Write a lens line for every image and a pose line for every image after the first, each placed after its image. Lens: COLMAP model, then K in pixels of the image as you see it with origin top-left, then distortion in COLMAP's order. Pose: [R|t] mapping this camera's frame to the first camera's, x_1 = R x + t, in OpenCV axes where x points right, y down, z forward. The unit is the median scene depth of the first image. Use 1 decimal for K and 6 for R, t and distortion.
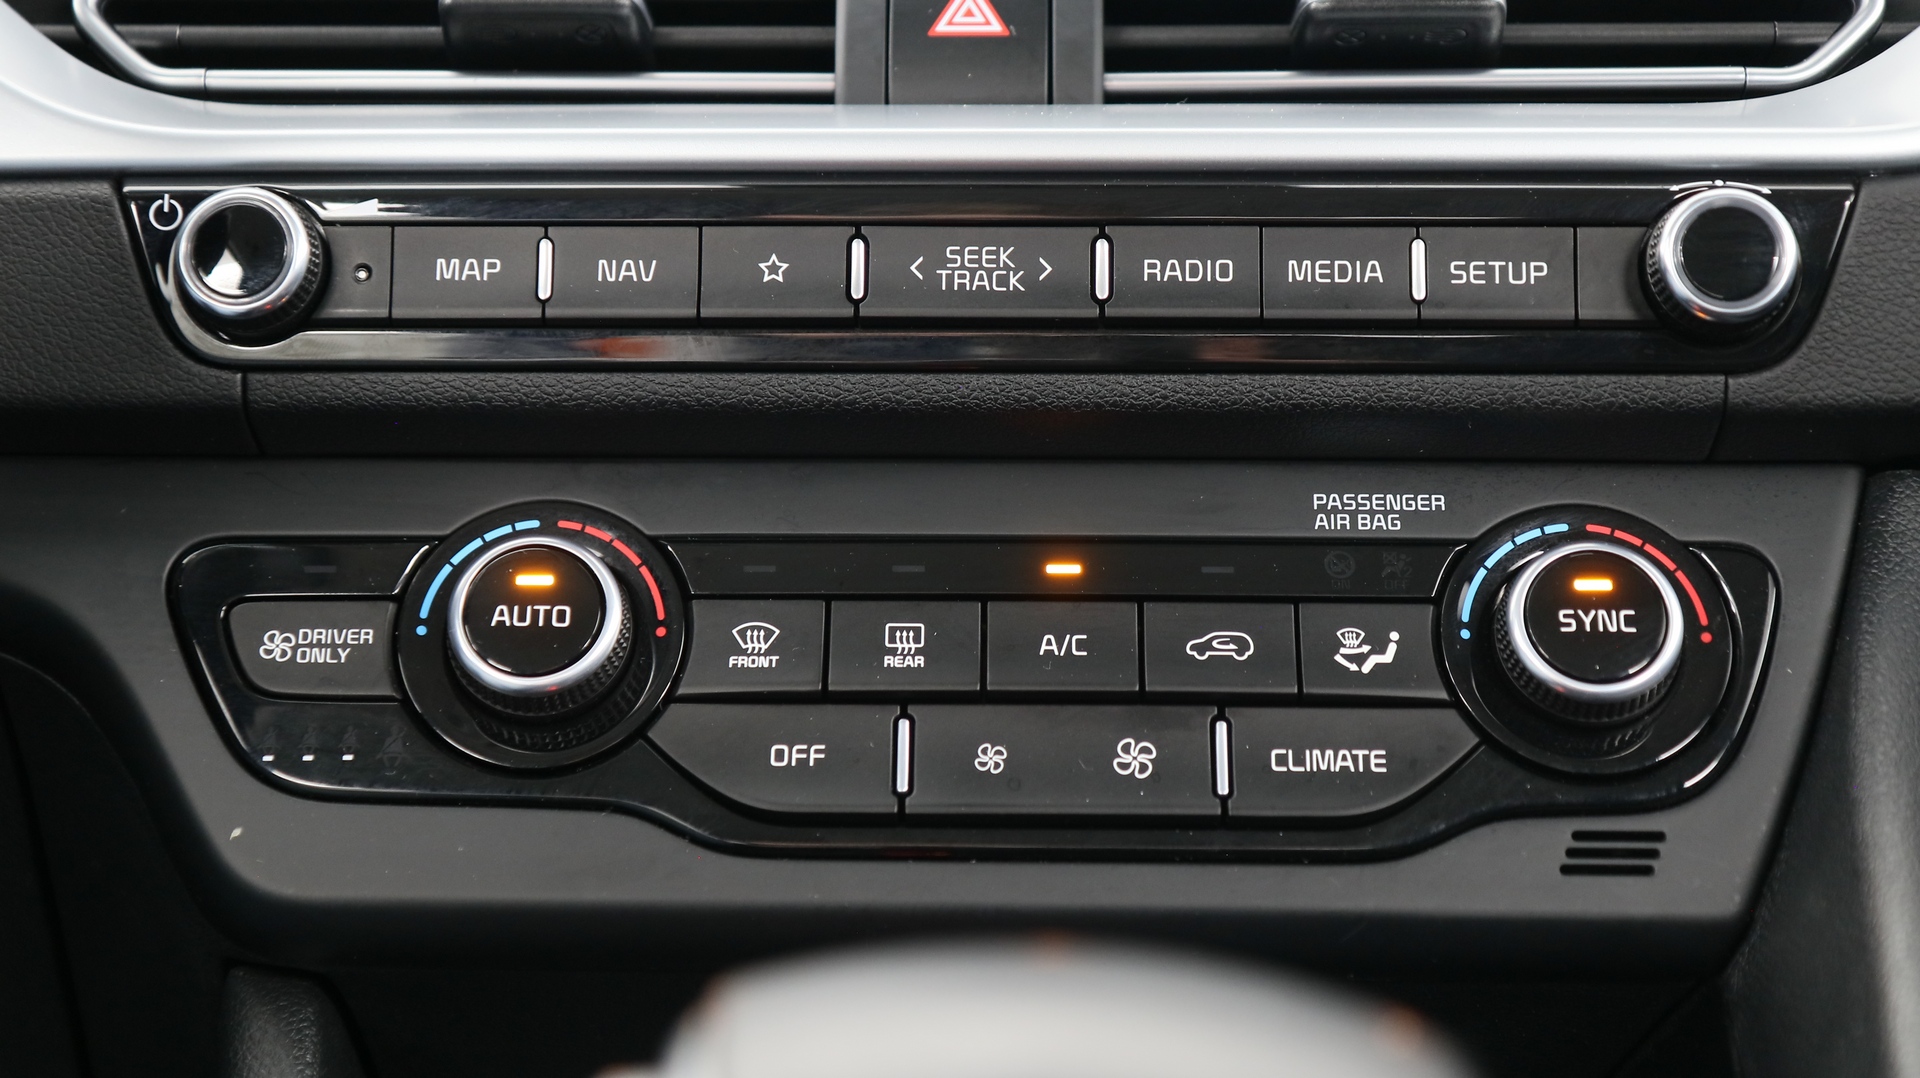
lens RADIAL K [[3323.6, 0, 959.2], [0, 3323.6, 538.8], [0, 0, 1]] dist [-0.050454, 0.000000]
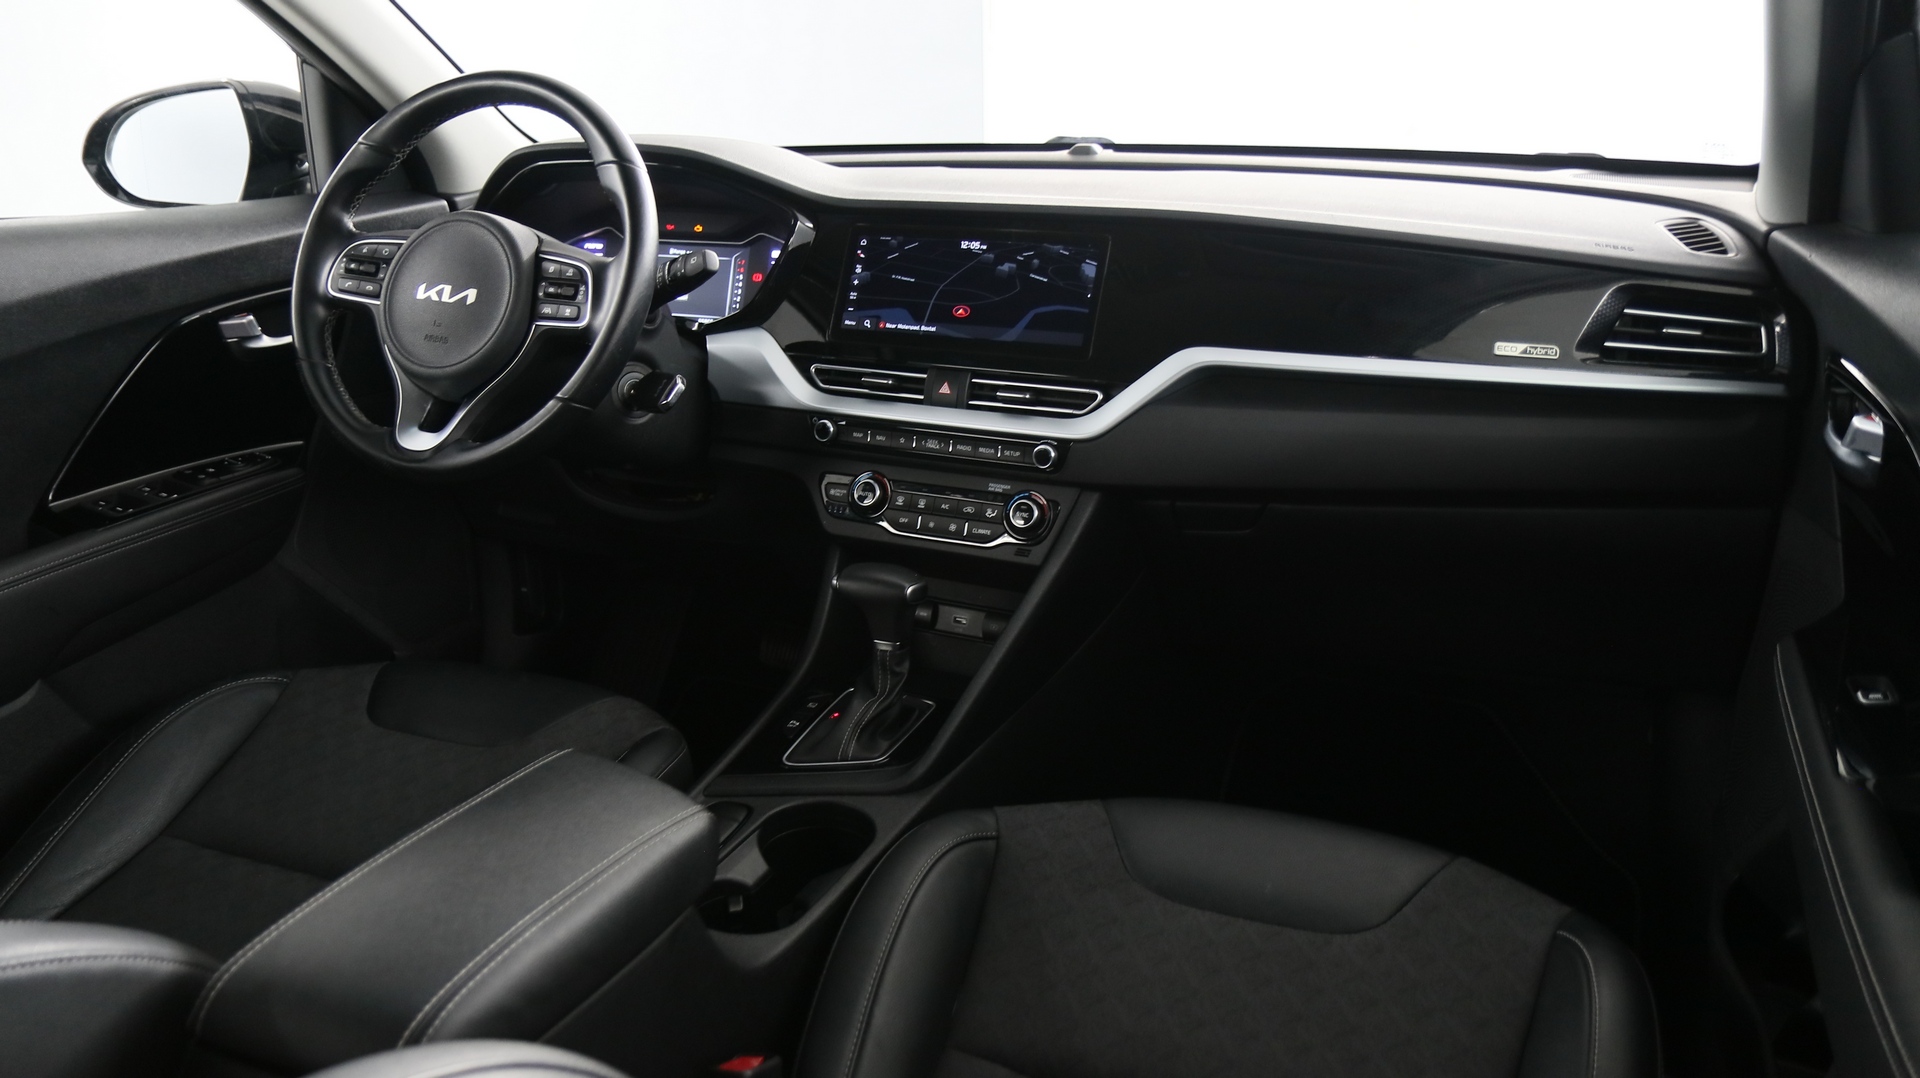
lens RADIAL K [[1460.2, 0, 957.5], [0, 1460.2, 554.0], [0, 0, 1]] dist [-0.028773, 0.027905]
pose [[0.910426, 0.123221, -0.394895, 1.111230], [0.013805, 0.945024, 0.326709, -0.753587], [0.413442, -0.302896, 0.858673, -1.298891]]
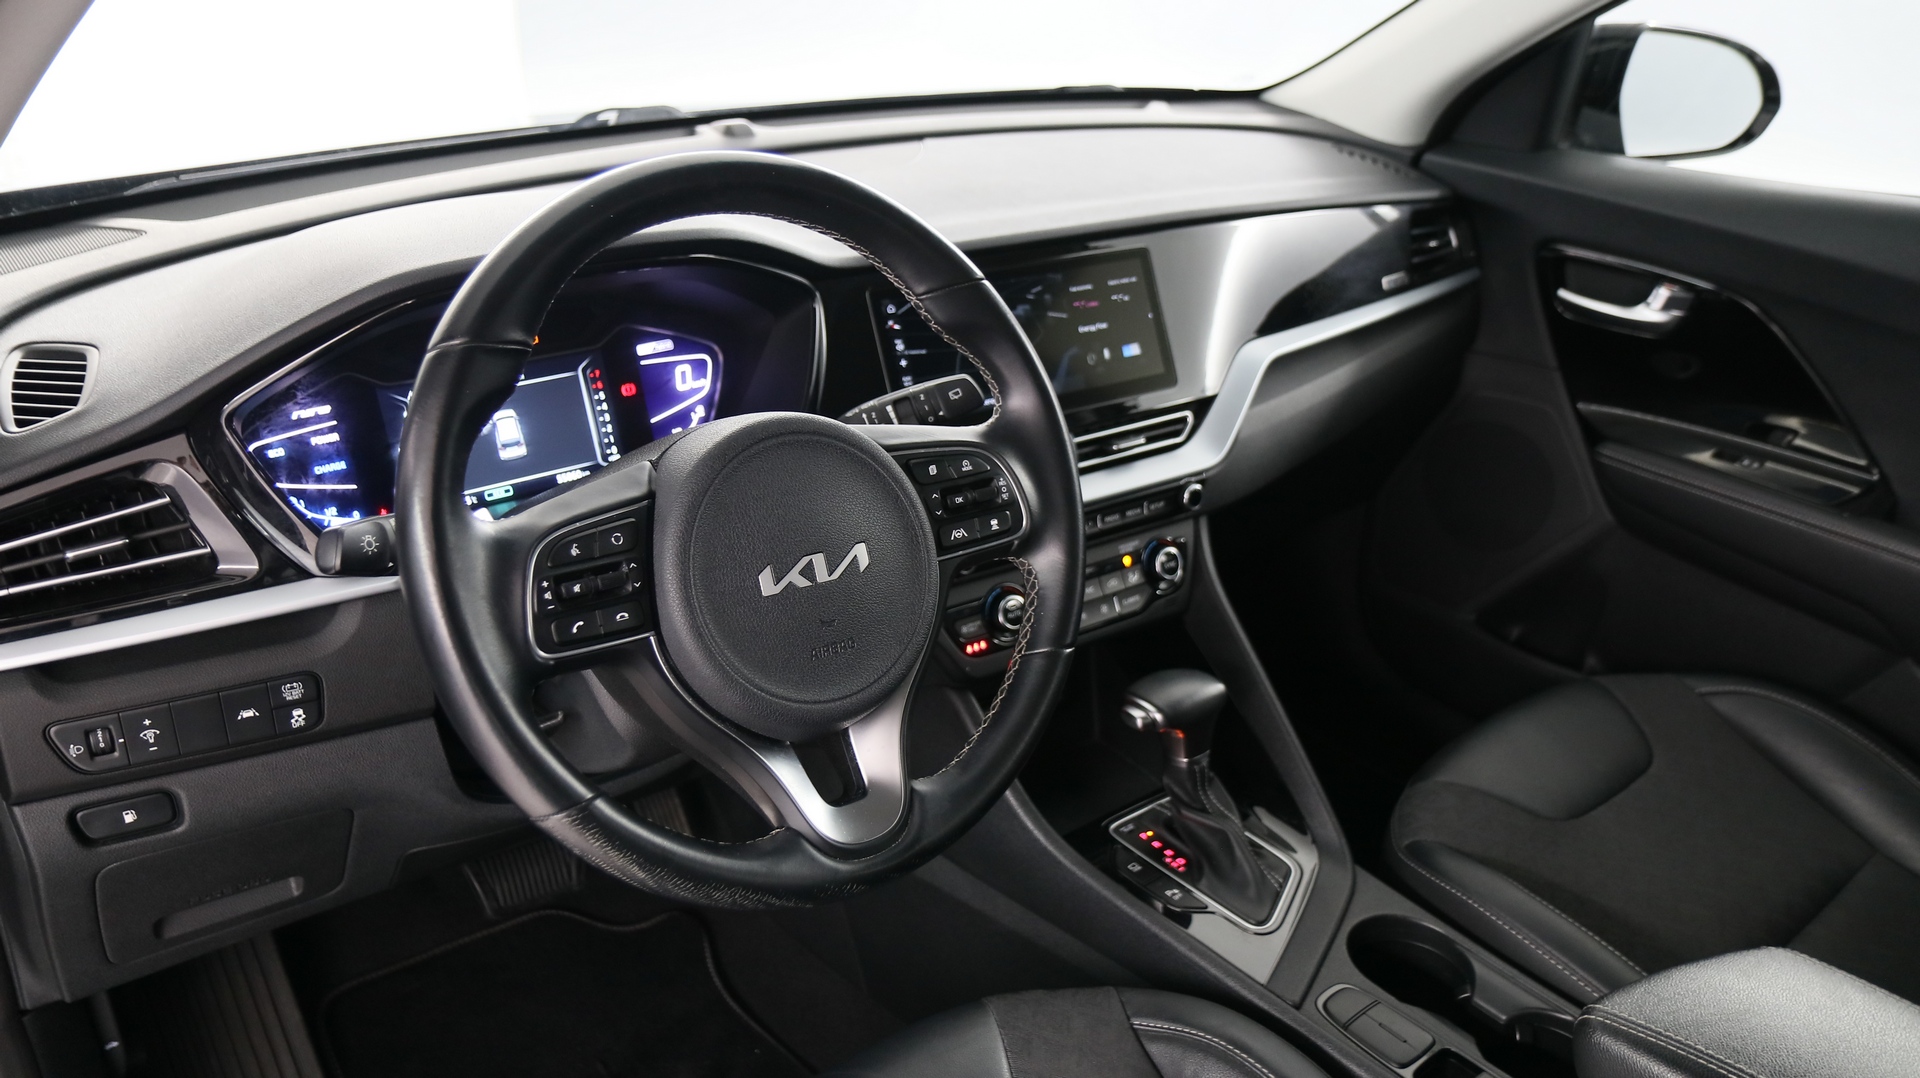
lens RADIAL K [[1460.2, 0, 961.4], [0, 1460.2, 527.1], [0, 0, 1]] dist [-0.028773, 0.027905]
pose [[0.798291, -0.229161, 0.556971, -1.378312], [-0.032760, 0.906892, 0.420087, -1.009846], [-0.601380, -0.353598, 0.716457, -0.481047]]
